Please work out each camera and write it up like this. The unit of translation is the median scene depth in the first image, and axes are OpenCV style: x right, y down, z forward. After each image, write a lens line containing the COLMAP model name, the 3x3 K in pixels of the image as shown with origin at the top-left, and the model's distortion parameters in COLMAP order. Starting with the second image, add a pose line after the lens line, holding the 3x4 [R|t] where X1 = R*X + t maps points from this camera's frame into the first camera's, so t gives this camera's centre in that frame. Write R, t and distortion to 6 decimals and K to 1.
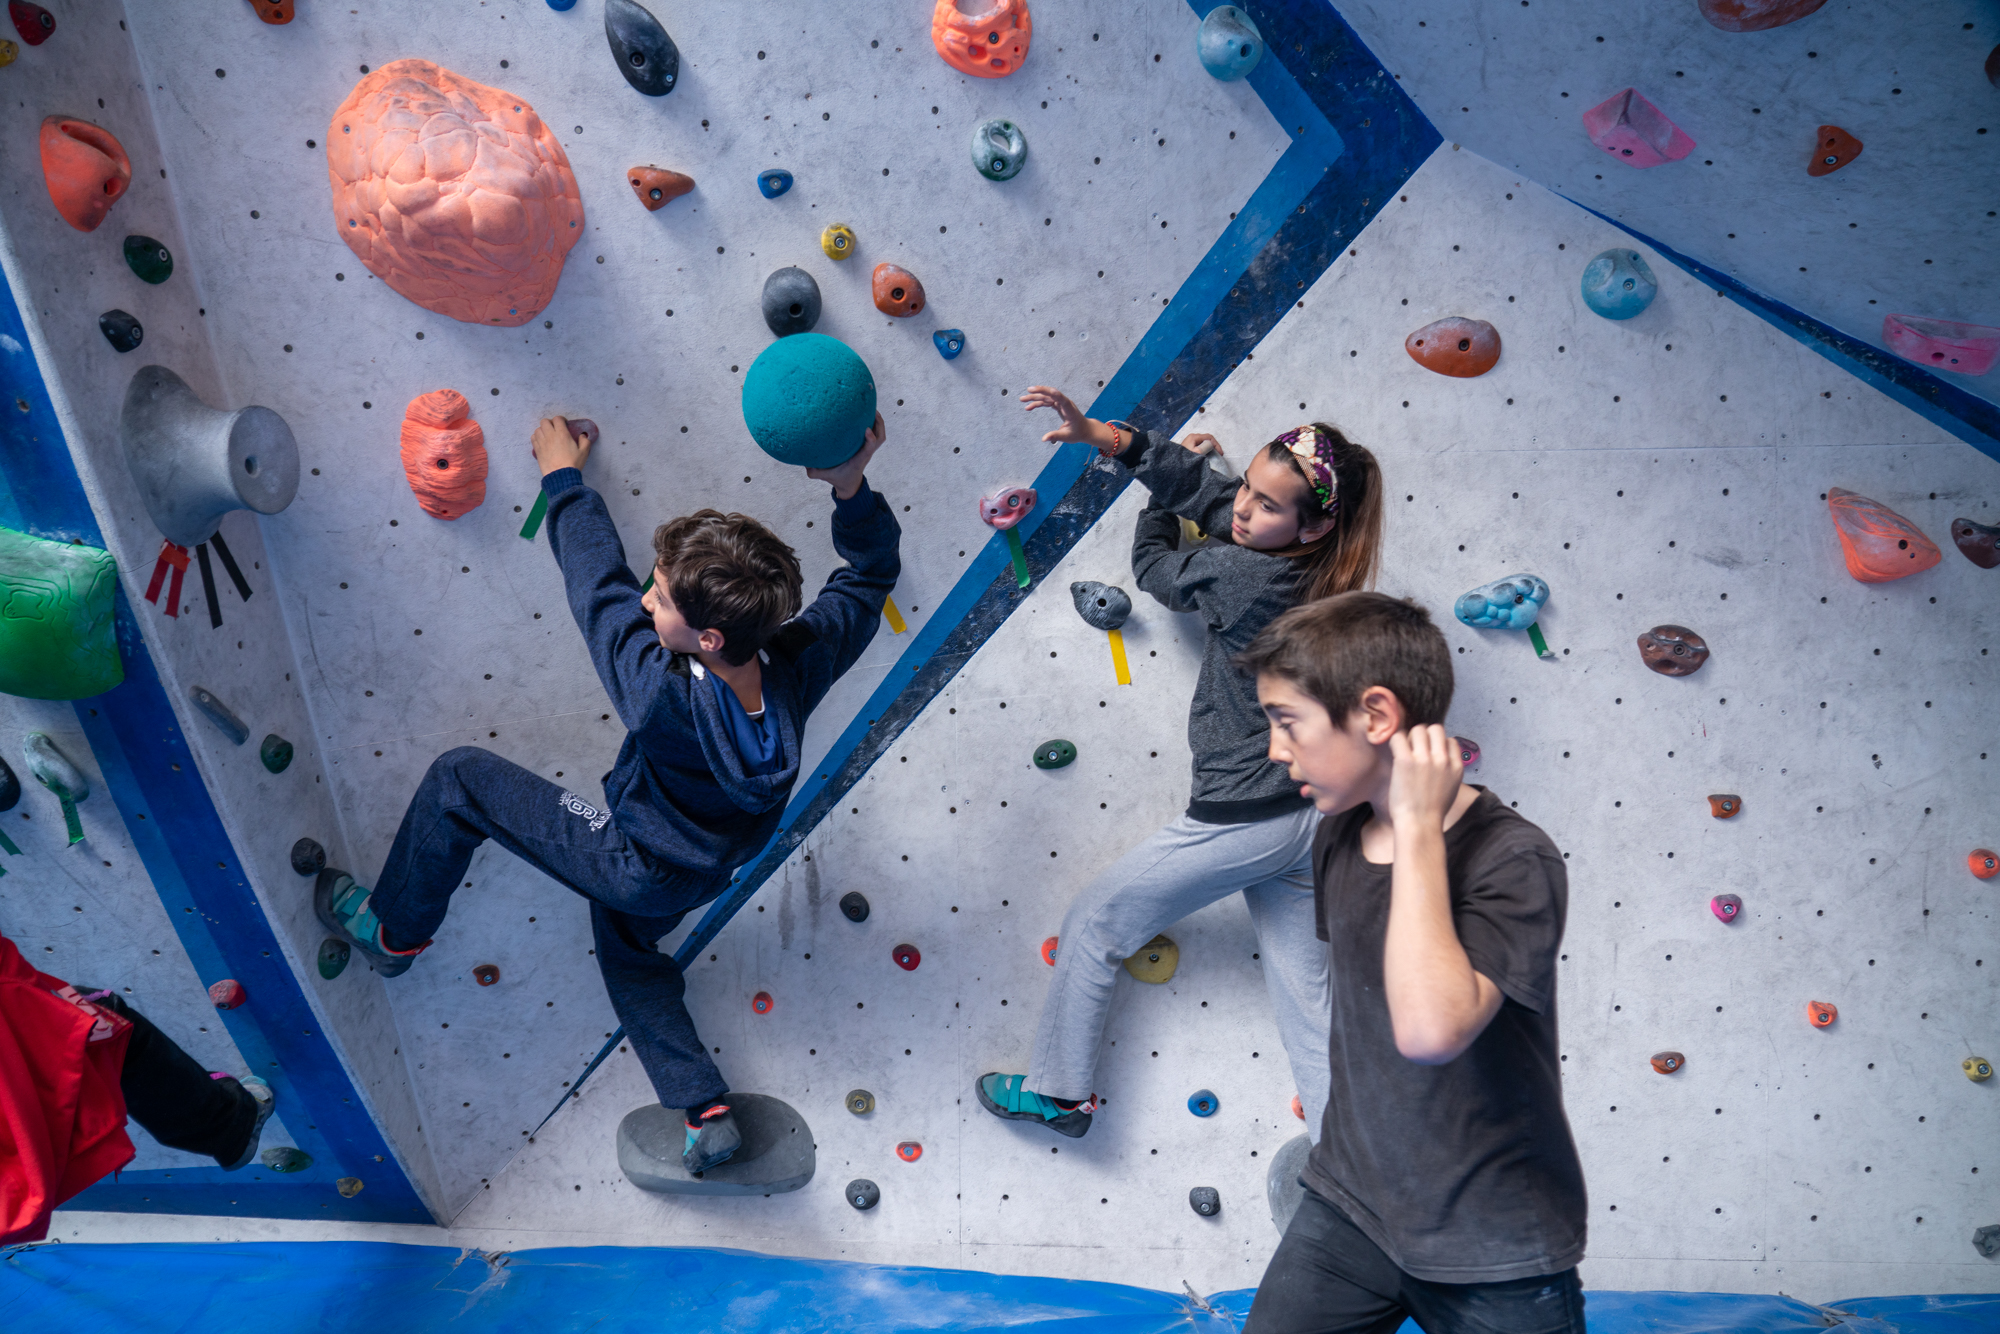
lens RADIAL K [[1426.8, 0, 1008.0], [0, 1426.8, 705.2], [0, 0, 1]] dist [-0.002487, 0.006346]
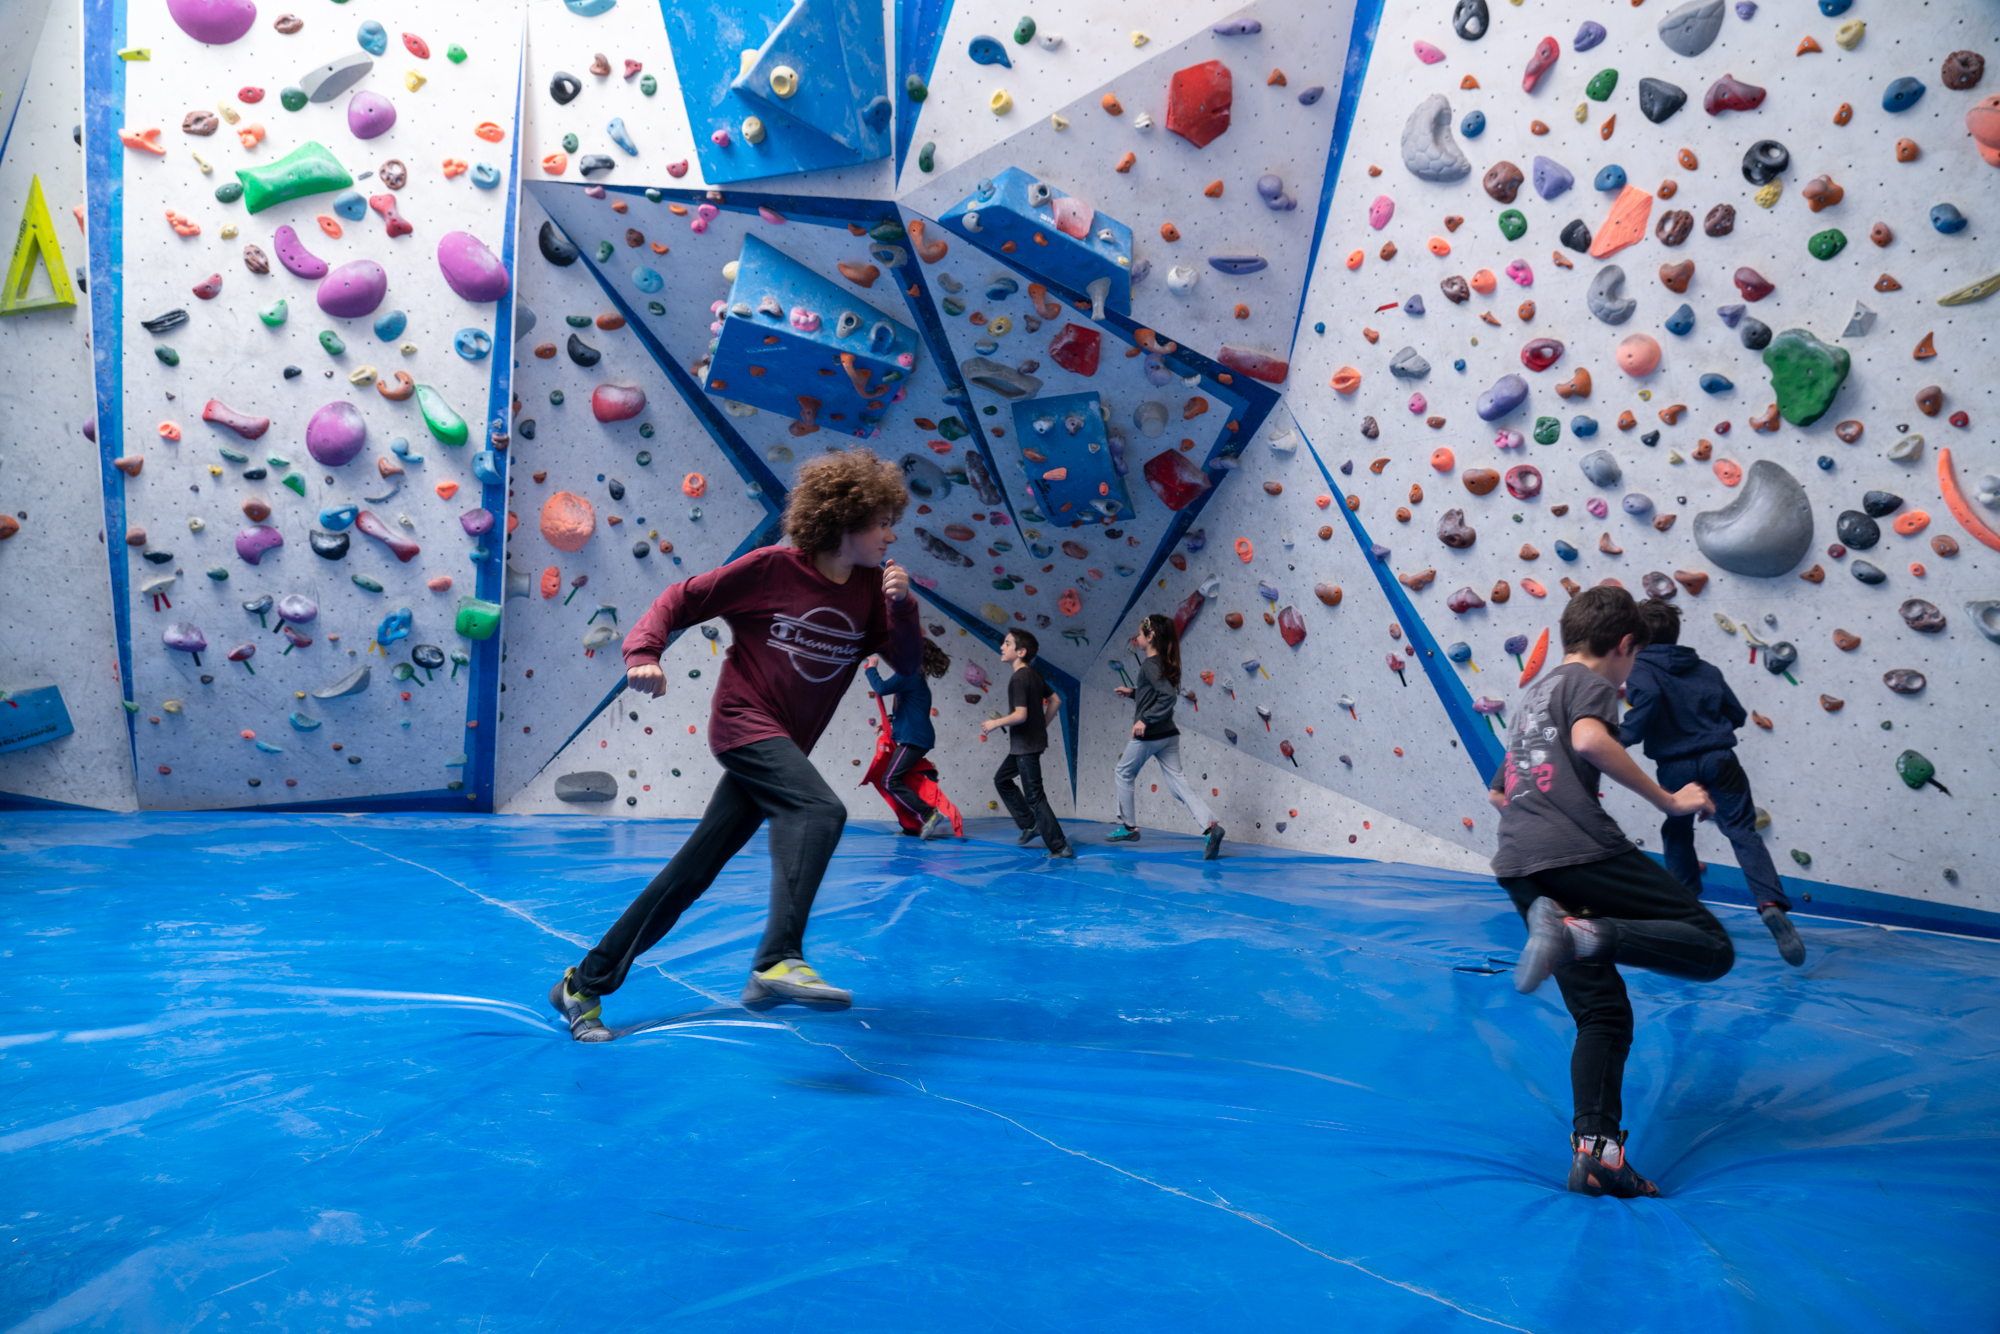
lens RADIAL K [[1426.8, 0, 1008.0], [0, 1426.8, 705.2], [0, 0, 1]] dist [-0.002487, 0.006346]
pose [[0.910092, 0.038528, 0.412611, -0.822571], [-0.026570, 0.999045, -0.034682, 0.246503], [-0.413553, 0.020601, 0.910247, -2.912723]]
